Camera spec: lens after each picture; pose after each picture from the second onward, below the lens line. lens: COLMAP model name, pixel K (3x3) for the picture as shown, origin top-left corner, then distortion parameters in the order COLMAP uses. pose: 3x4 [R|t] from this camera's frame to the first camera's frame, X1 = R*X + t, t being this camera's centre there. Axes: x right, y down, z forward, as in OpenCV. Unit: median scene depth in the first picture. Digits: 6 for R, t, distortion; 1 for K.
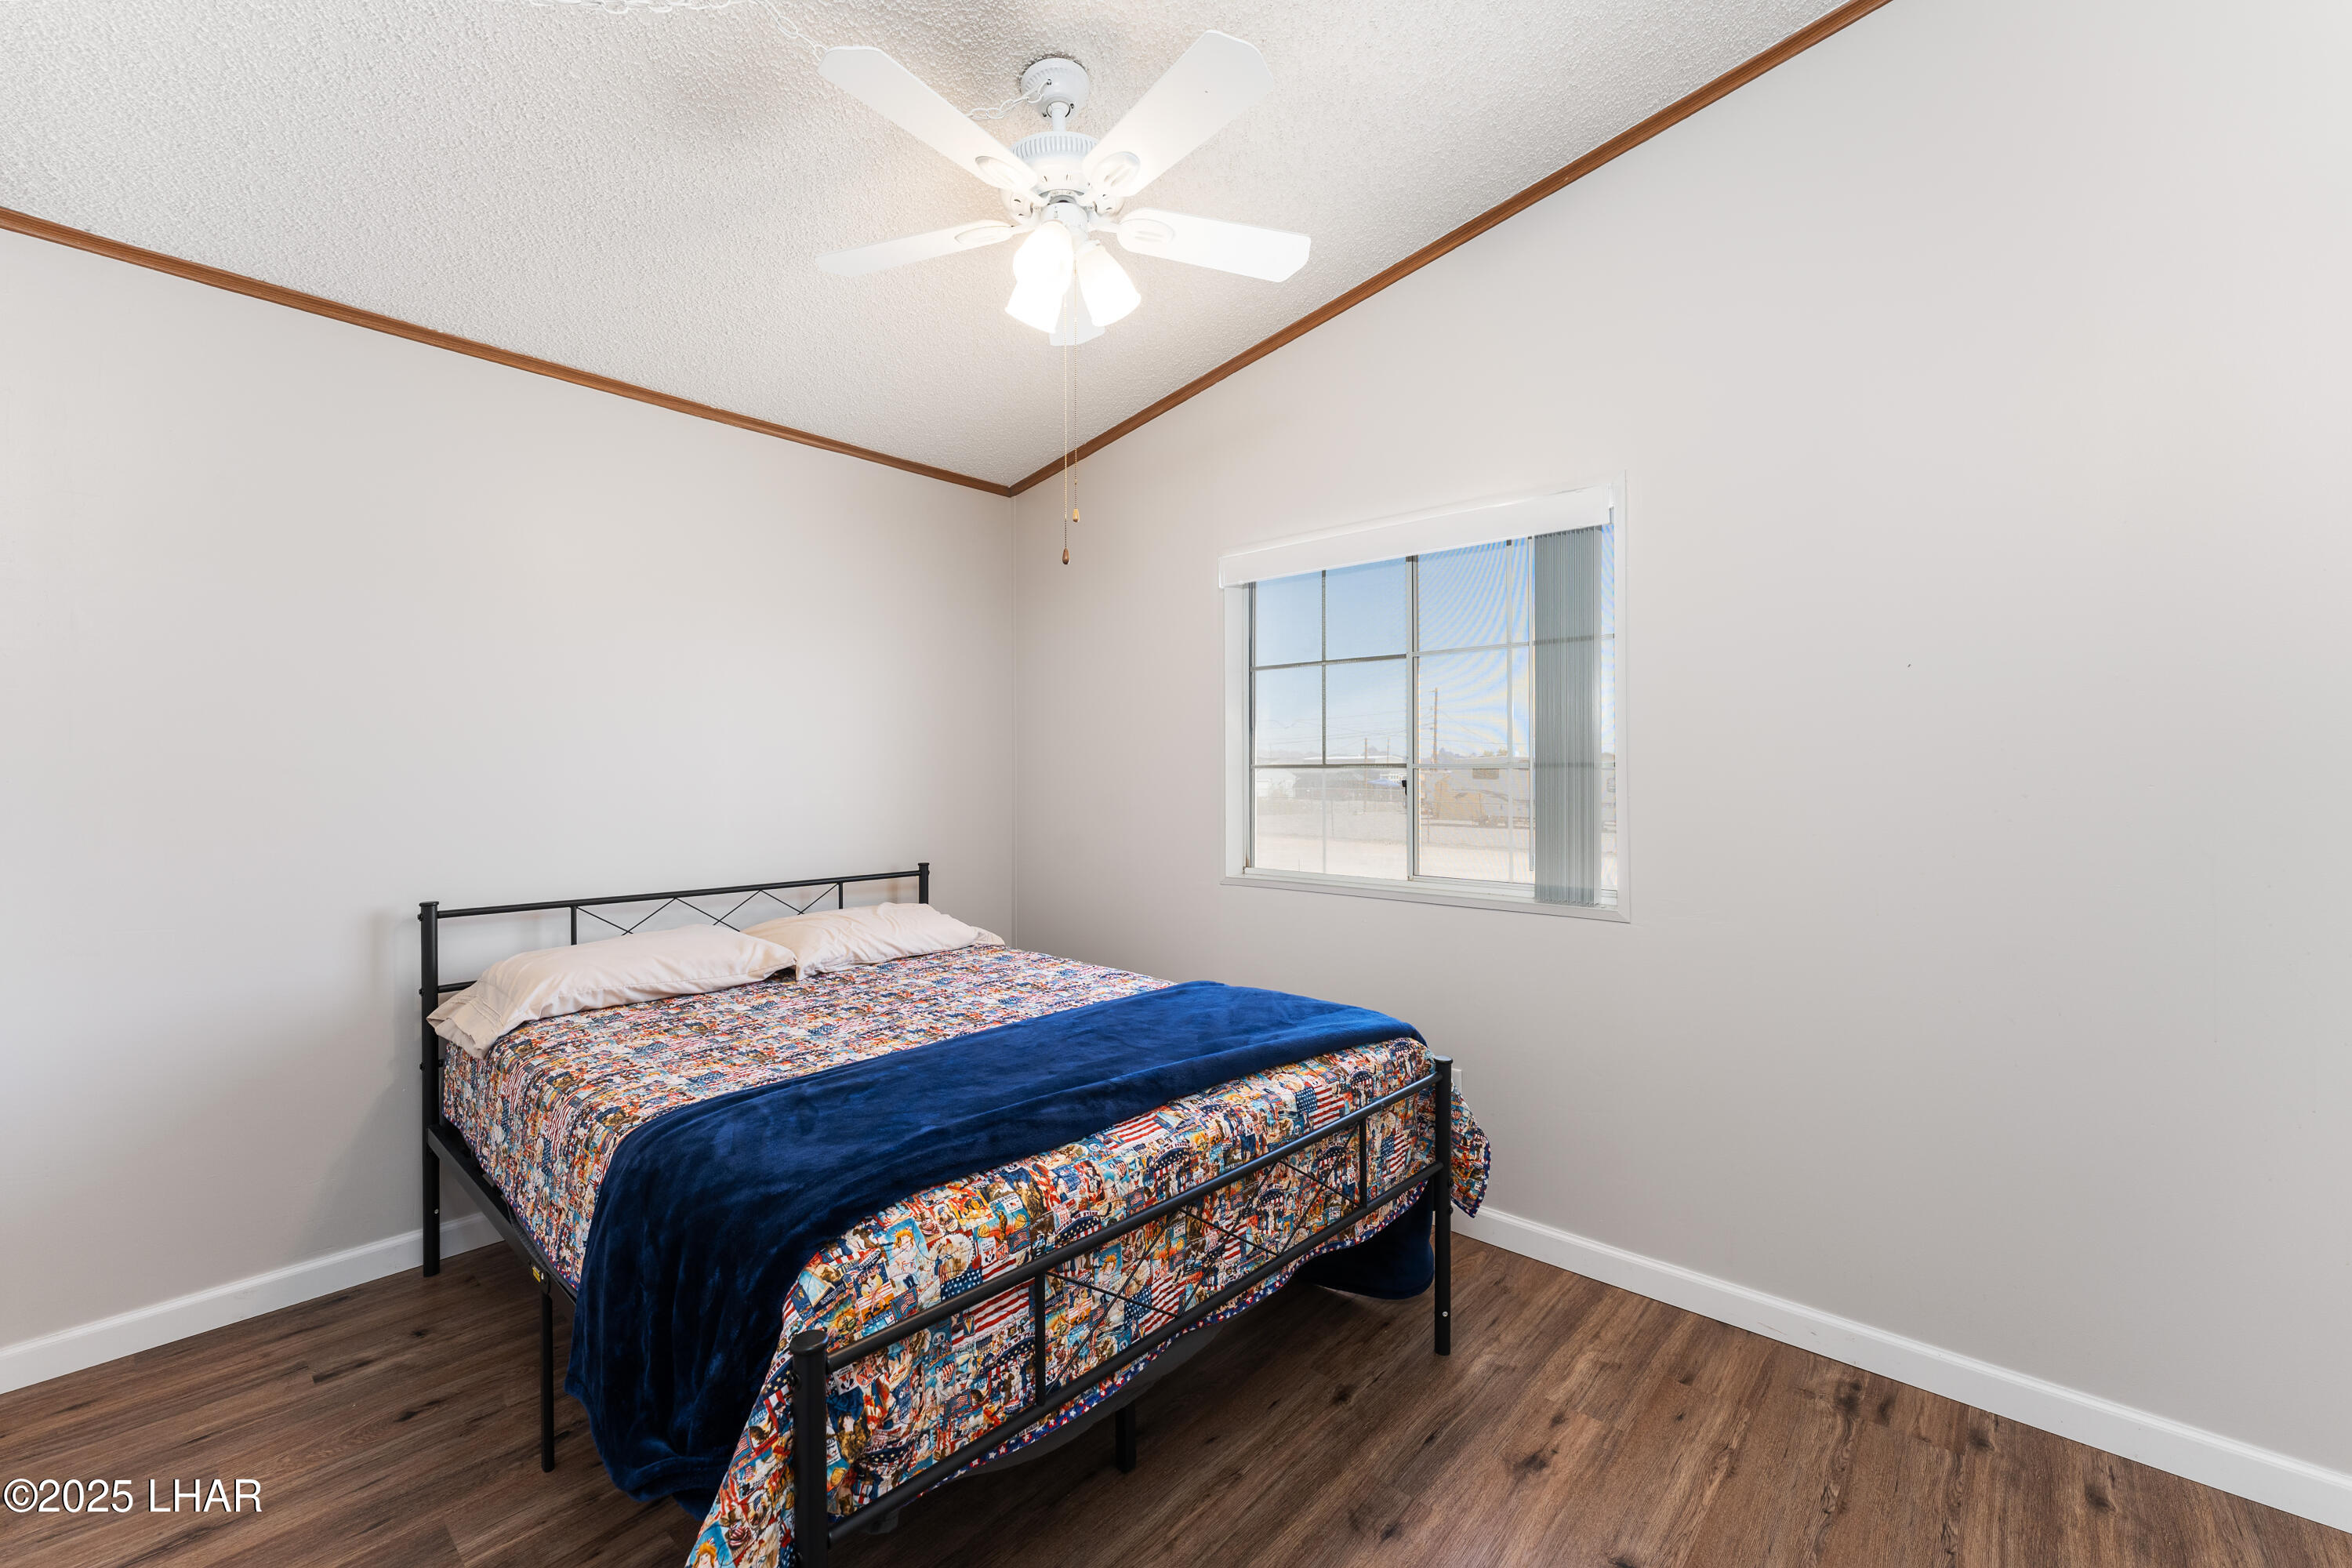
lens RADIAL K [[941.0, 0, 1185.7], [0, 941.0, 777.8], [0, 0, 1]] dist [0.000700, 0.000225]
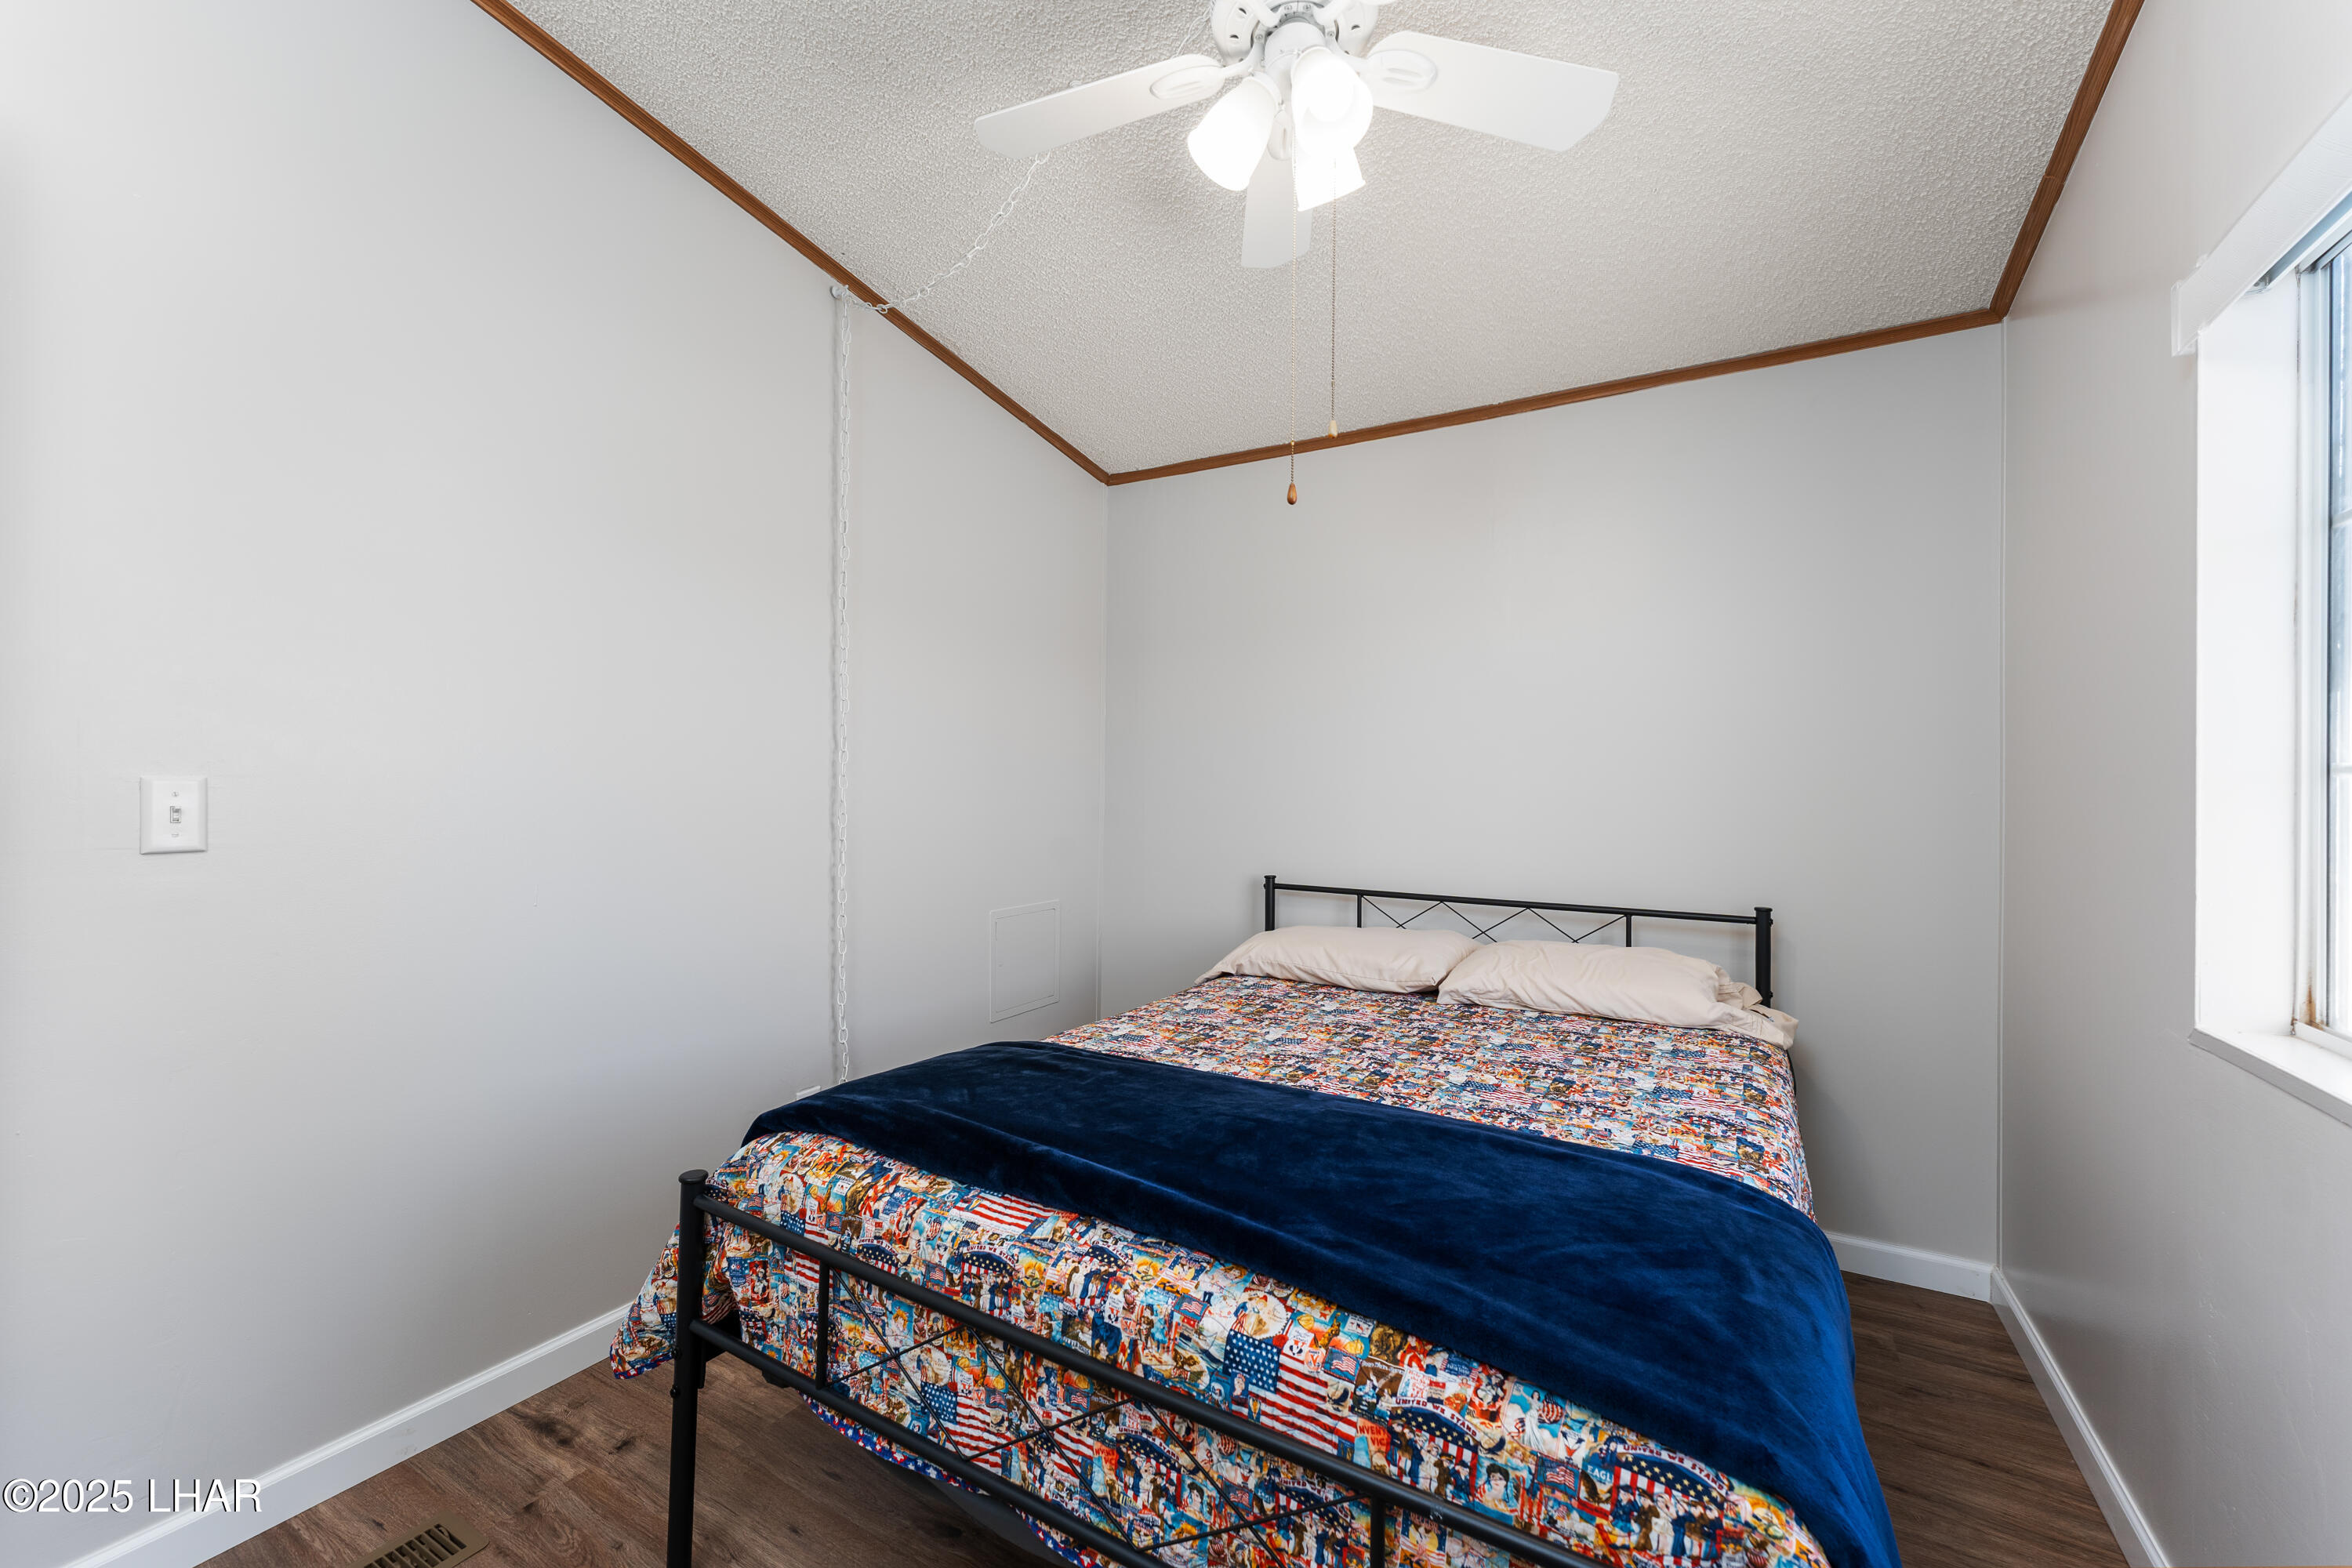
lens RADIAL K [[941.0, 0, 1179.9], [0, 941.0, 783.4], [0, 0, 1]] dist [0.000700, 0.000225]
pose [[0.201451, 0.005129, -0.979485, 0.727513], [-0.010440, 0.999941, 0.003089, -0.003093], [0.979443, 0.009603, 0.201492, 0.914908]]
